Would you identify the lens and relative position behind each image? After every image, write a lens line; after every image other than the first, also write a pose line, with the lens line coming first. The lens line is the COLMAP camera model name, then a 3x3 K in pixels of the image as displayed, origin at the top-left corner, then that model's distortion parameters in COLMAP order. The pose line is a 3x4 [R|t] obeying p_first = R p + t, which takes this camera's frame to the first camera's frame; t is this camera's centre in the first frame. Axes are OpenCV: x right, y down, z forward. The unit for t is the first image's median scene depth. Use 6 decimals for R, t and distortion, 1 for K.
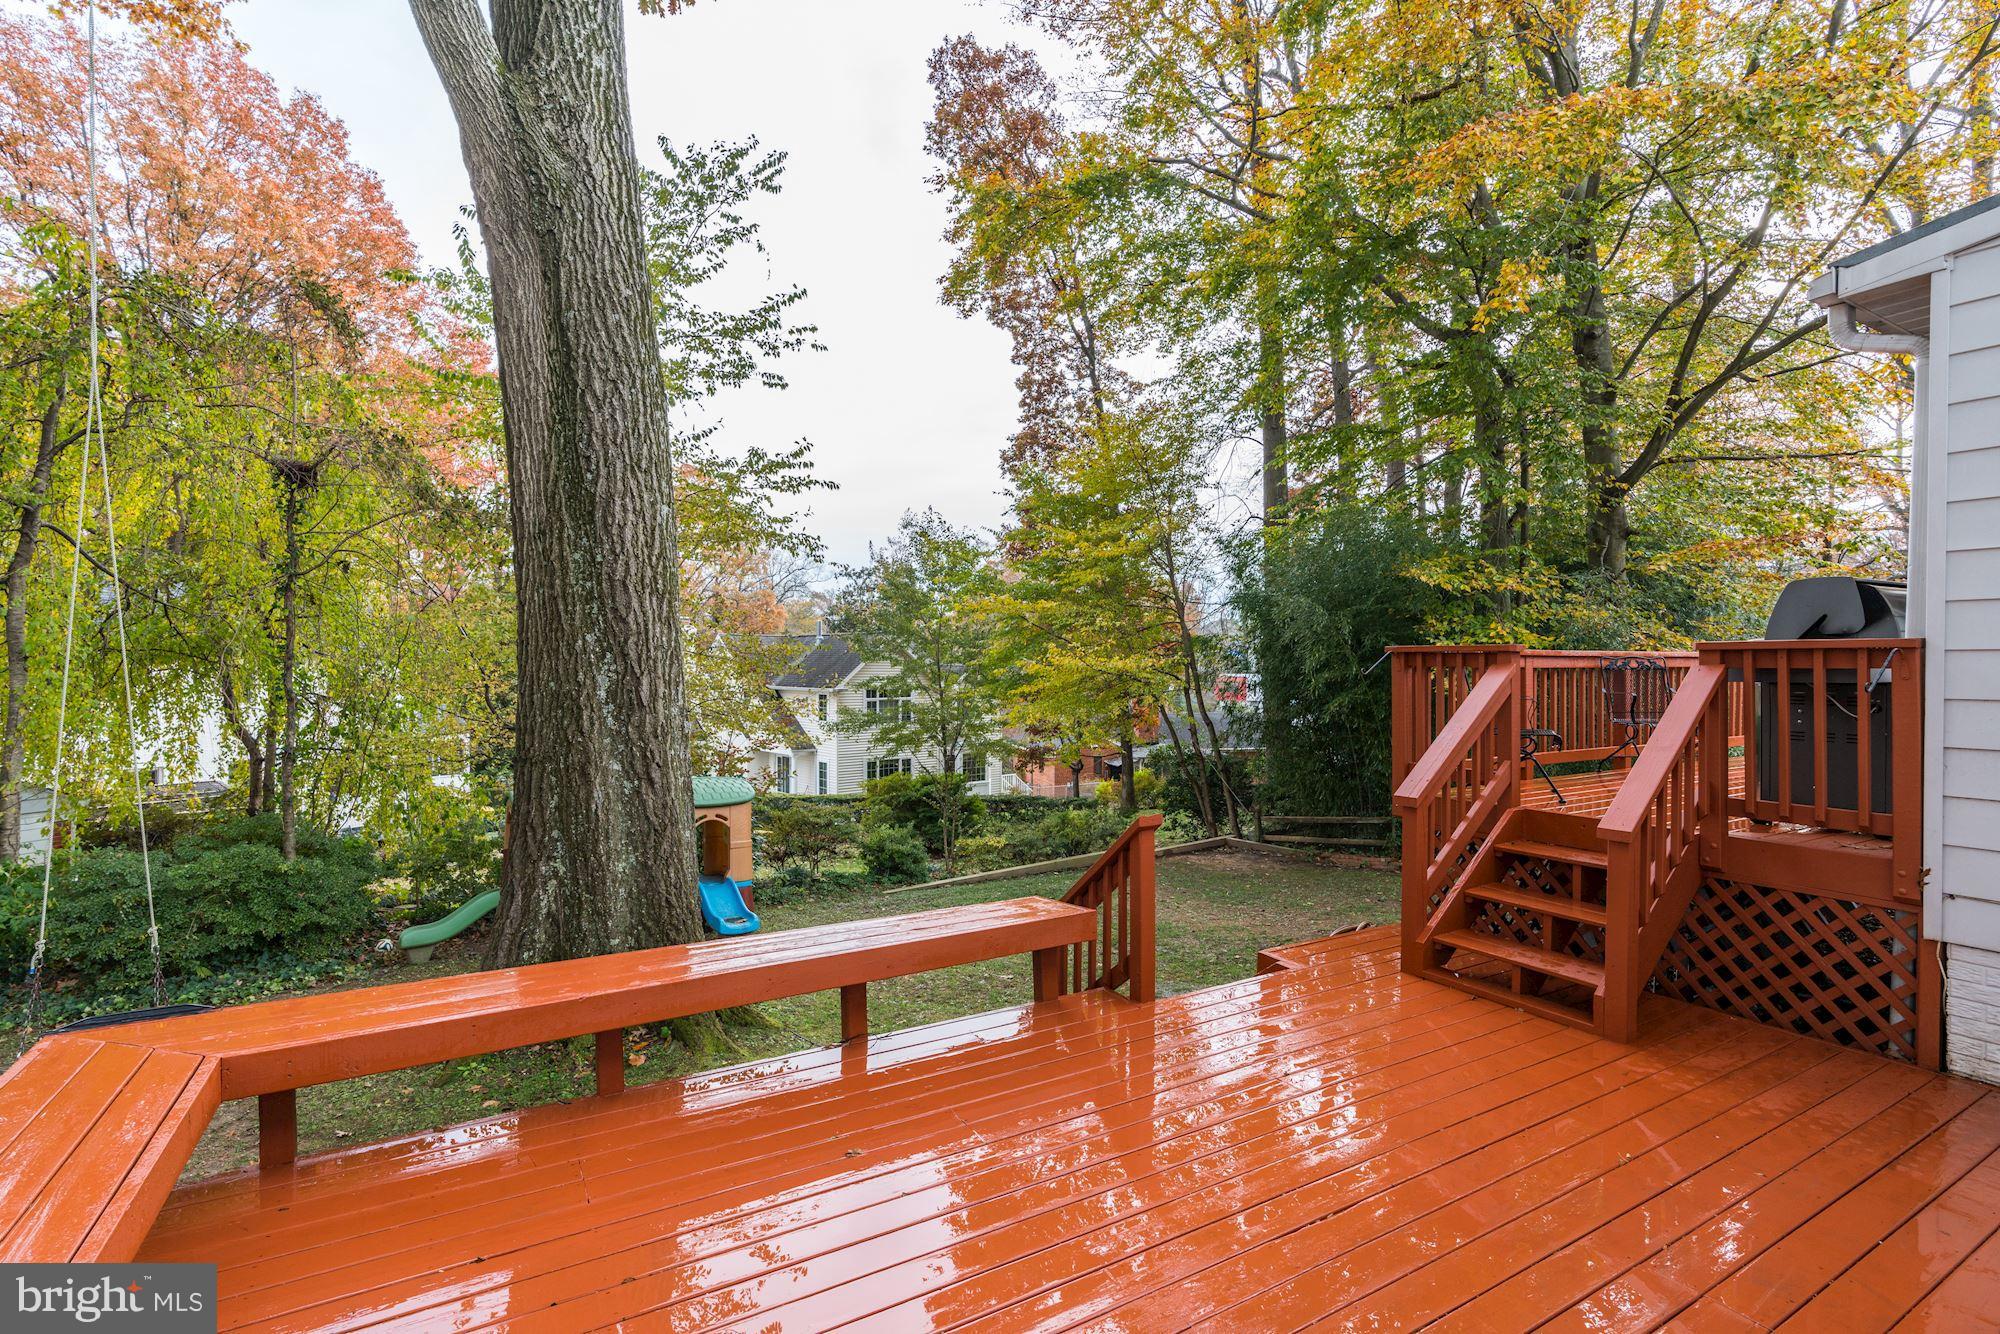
lens RADIAL K [[928.0, 0, 1000.0], [0, 928.0, 667.0], [0, 0, 1]] dist [-0.000316, -0.000458]
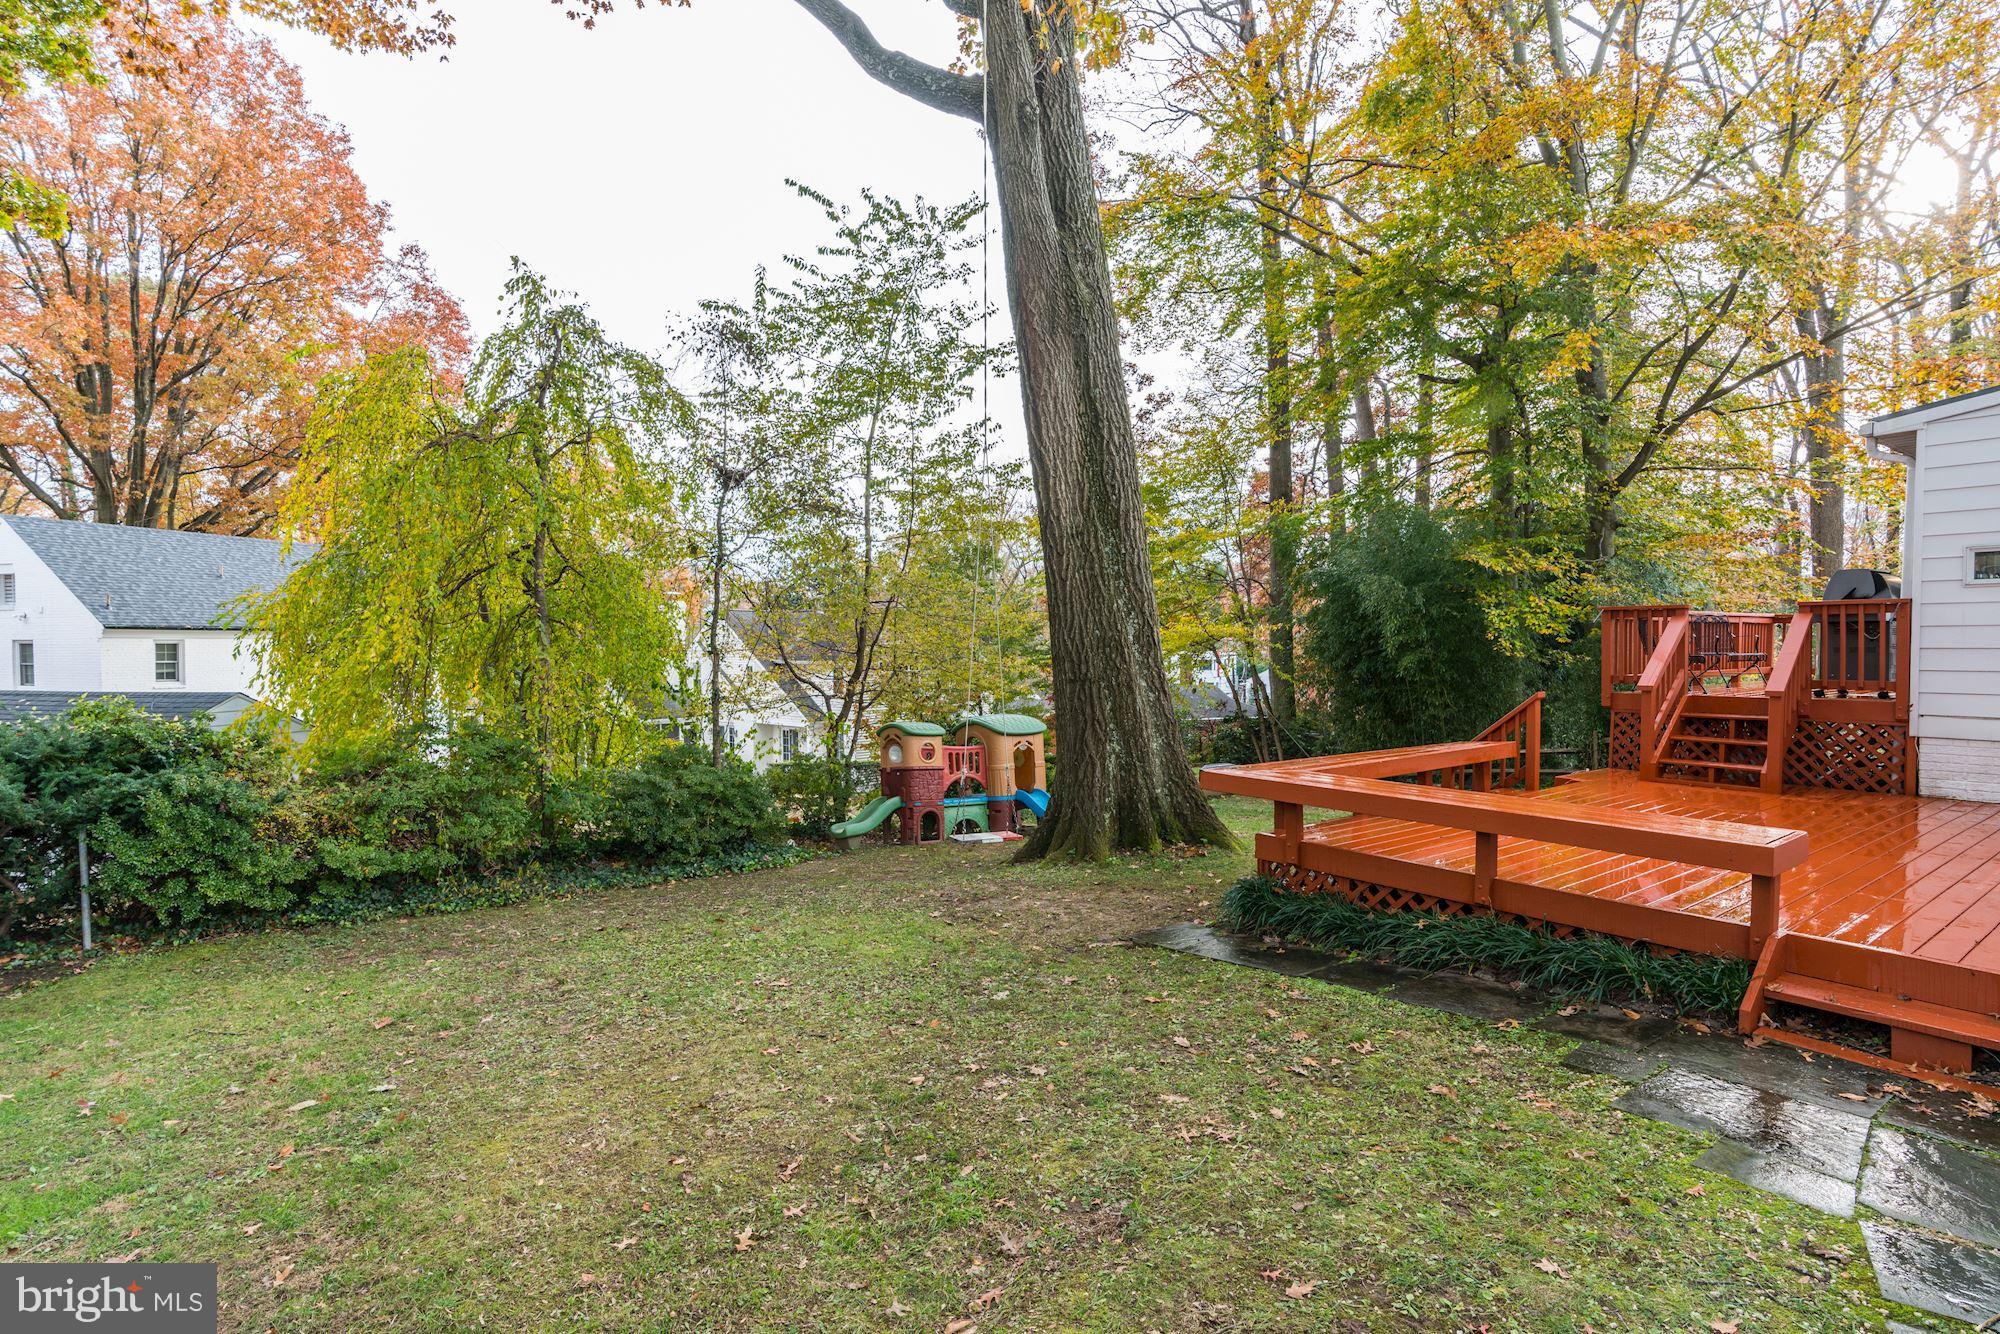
lens RADIAL K [[984.4, 0, 1000.0], [0, 984.4, 667.0], [0, 0, 1]] dist [-0.002766, -0.000044]
pose [[0.992480, -0.007909, 0.122149, -0.838771], [0.005430, 0.999773, 0.020619, 0.042124], [-0.122284, -0.019801, 0.992298, -0.612227]]
